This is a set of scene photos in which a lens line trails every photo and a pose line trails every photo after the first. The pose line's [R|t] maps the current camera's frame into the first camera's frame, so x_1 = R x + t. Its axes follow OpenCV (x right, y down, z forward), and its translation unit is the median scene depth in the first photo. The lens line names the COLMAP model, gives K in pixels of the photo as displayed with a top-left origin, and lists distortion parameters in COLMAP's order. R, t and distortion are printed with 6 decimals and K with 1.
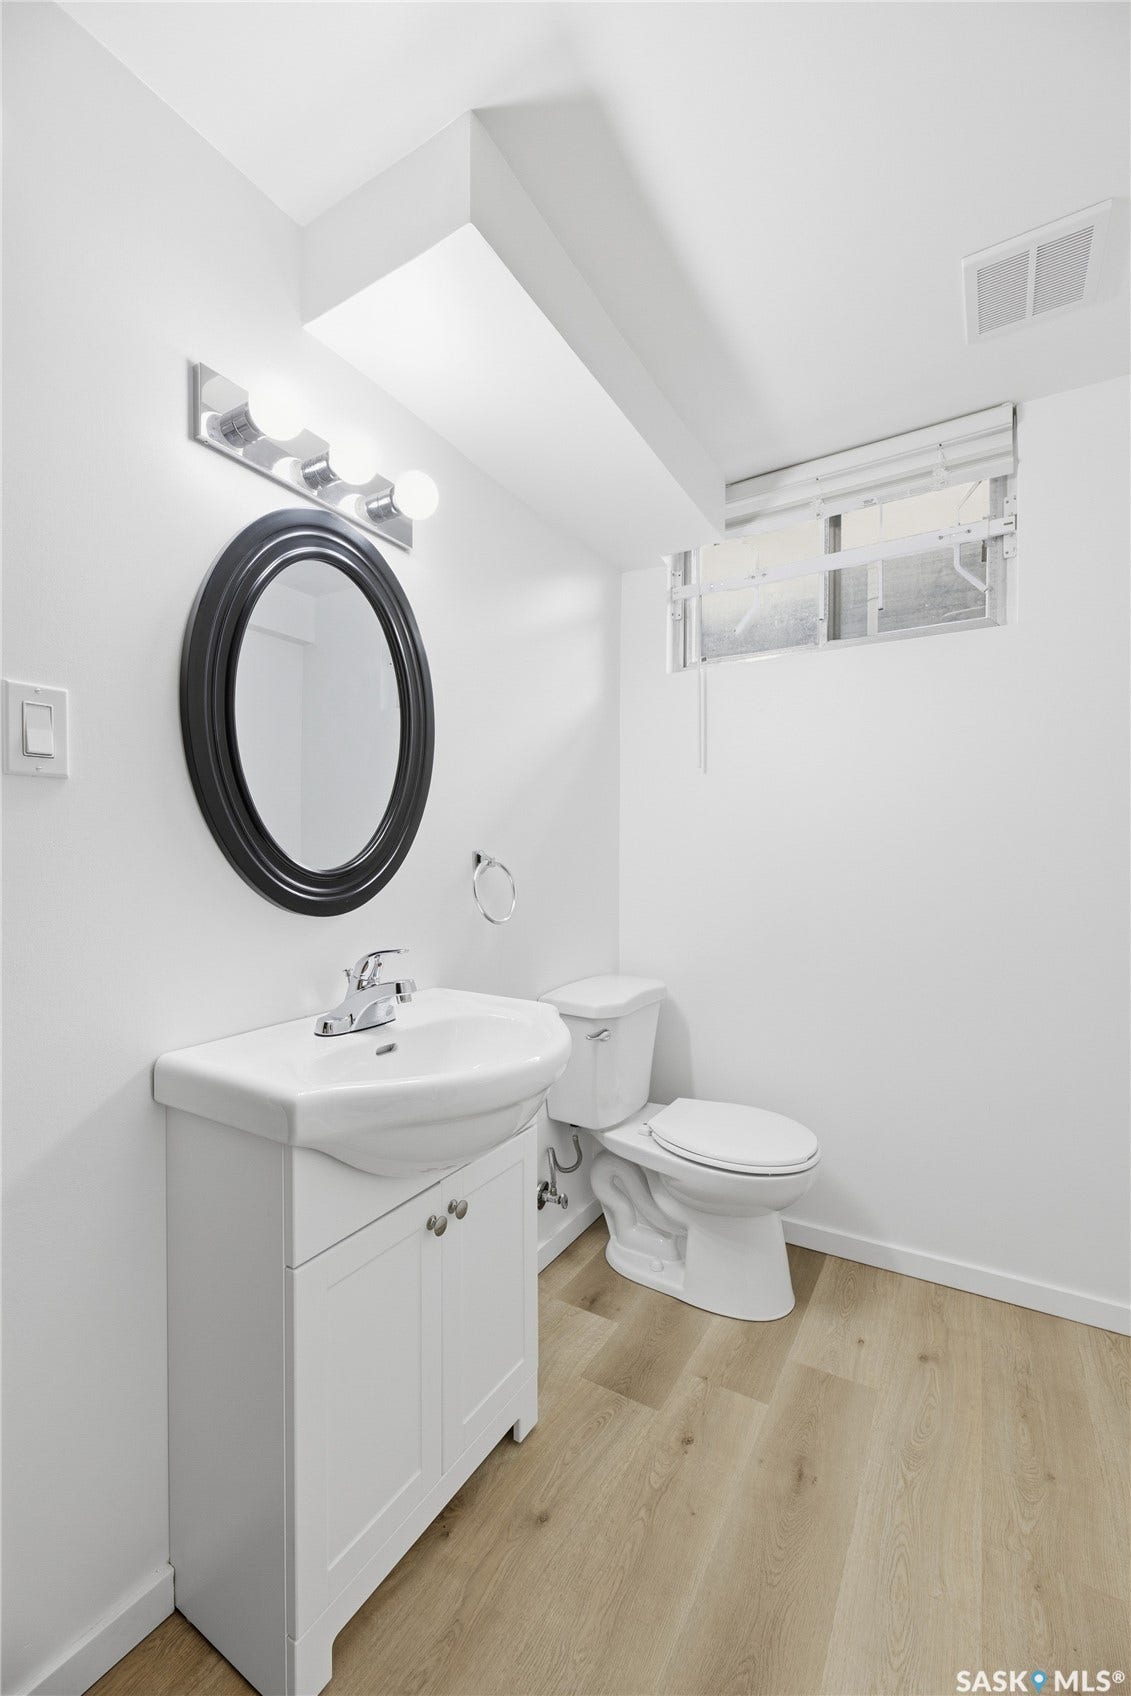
lens RADIAL K [[684.3, 0, 562.5], [0, 684.3, 858.5], [0, 0, 1]] dist [-0.003449, -0.000288]
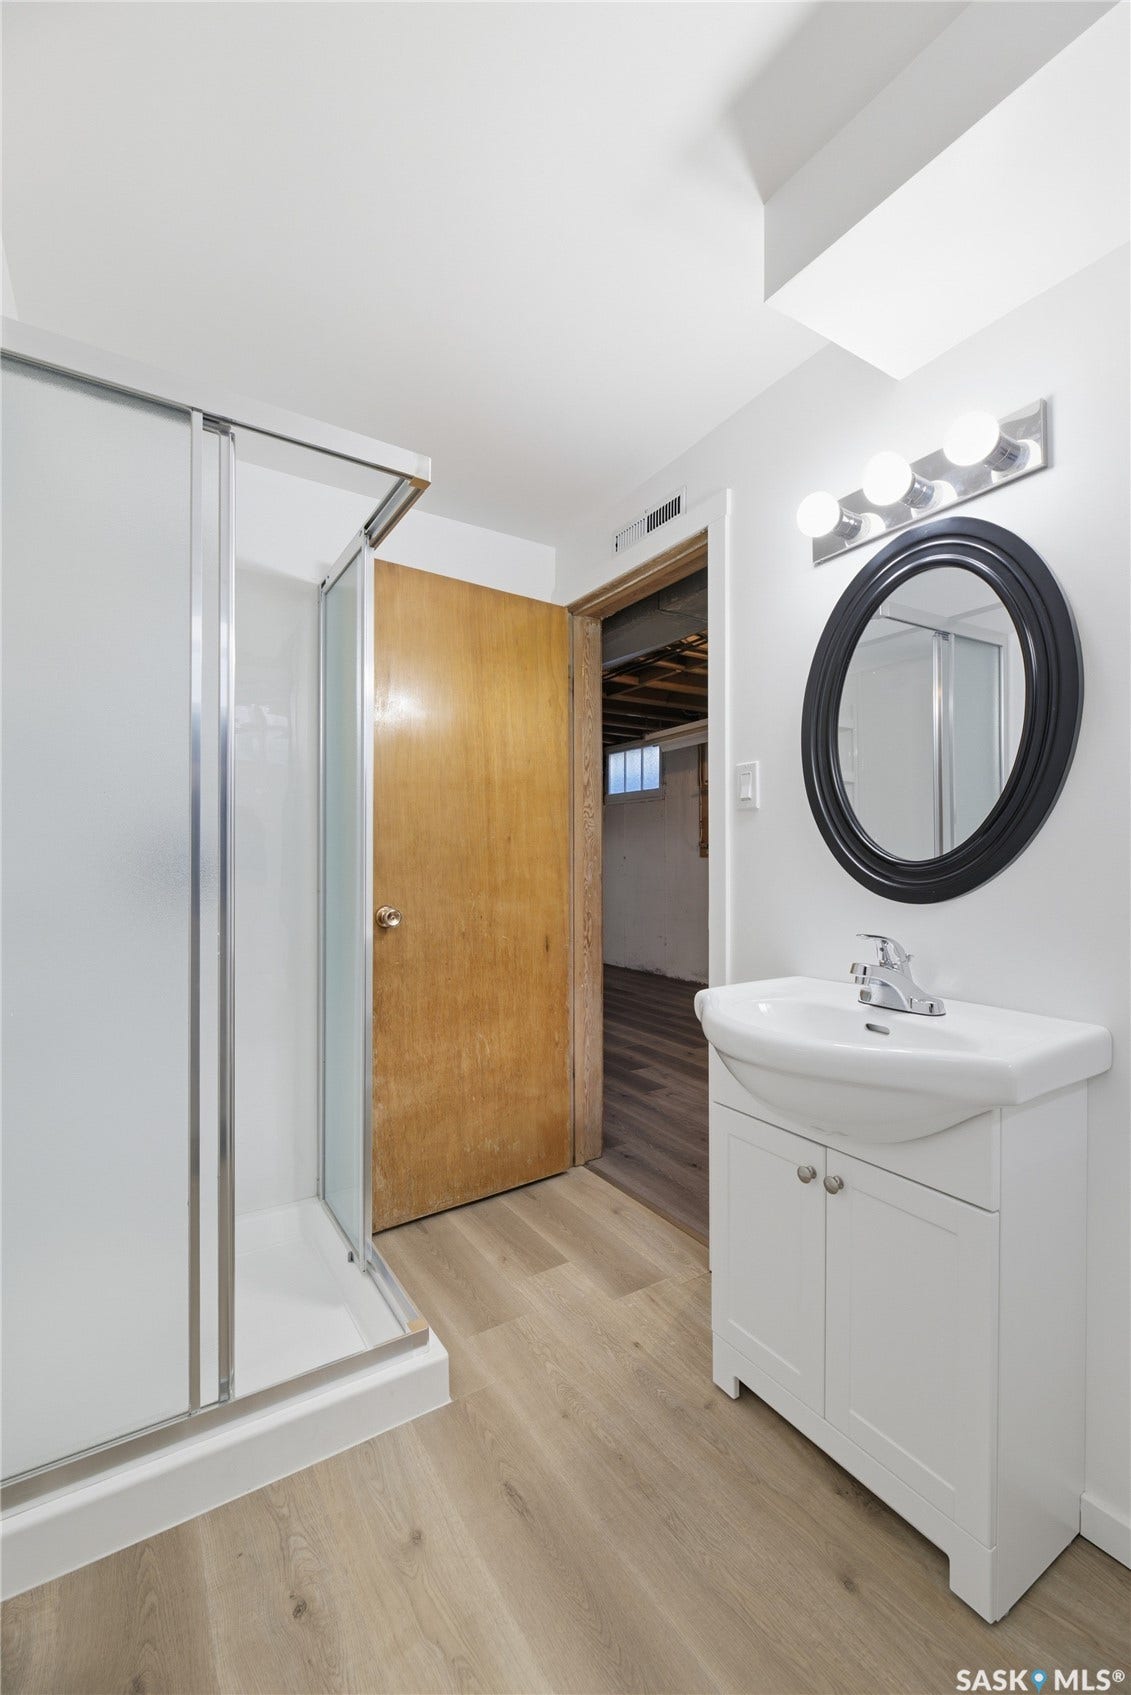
lens RADIAL K [[683.9, 0, 562.5], [0, 683.9, 858.0], [0, 0, 1]] dist [-0.003449, -0.000288]
pose [[-0.434043, -0.004912, -0.900879, 0.960244], [0.000832, 0.999983, -0.005853, 0.022029], [0.900892, -0.003290, -0.434031, 1.073335]]
